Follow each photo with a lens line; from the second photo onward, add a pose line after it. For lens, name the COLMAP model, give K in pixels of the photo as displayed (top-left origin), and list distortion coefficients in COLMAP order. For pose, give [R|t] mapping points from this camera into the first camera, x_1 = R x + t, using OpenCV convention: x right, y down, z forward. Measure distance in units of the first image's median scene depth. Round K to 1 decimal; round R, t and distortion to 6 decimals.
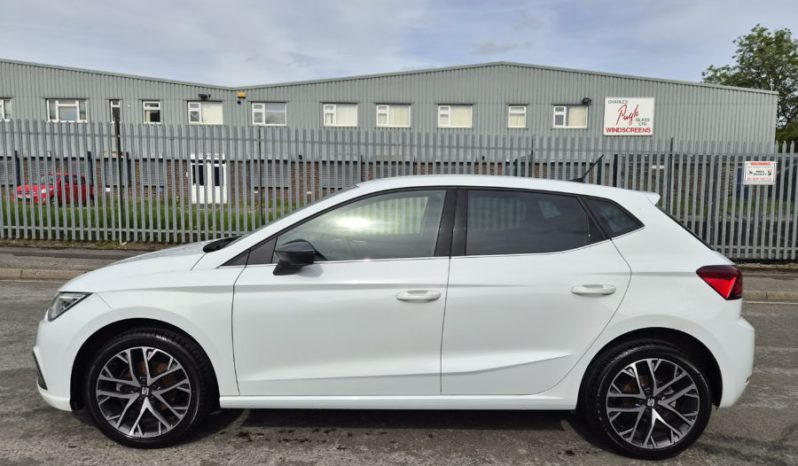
lens RADIAL K [[538.1, 0, 397.6], [0, 538.1, 235.4], [0, 0, 1]] dist [0.064512, -0.052896]
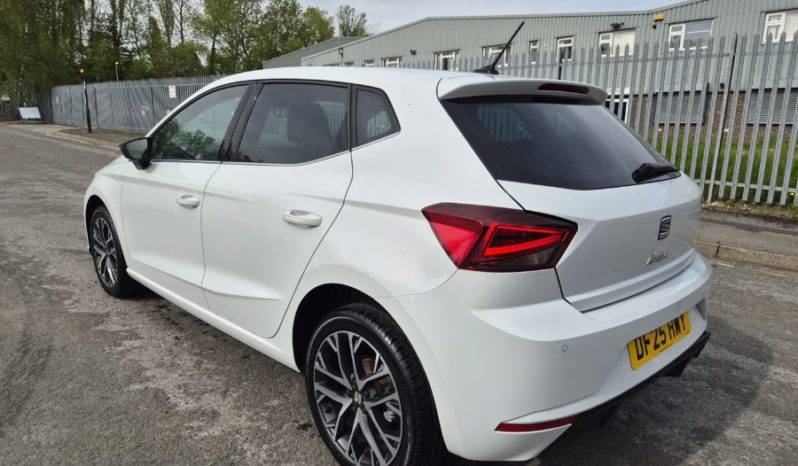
lens RADIAL K [[538.1, 0, 397.6], [0, 538.1, 235.4], [0, 0, 1]] dist [0.064512, -0.052896]
pose [[0.687428, 0.145131, -0.711603, 0.105455], [-0.070556, 0.988540, 0.133453, 0.002192], [0.722817, -0.041532, 0.689790, 0.066283]]
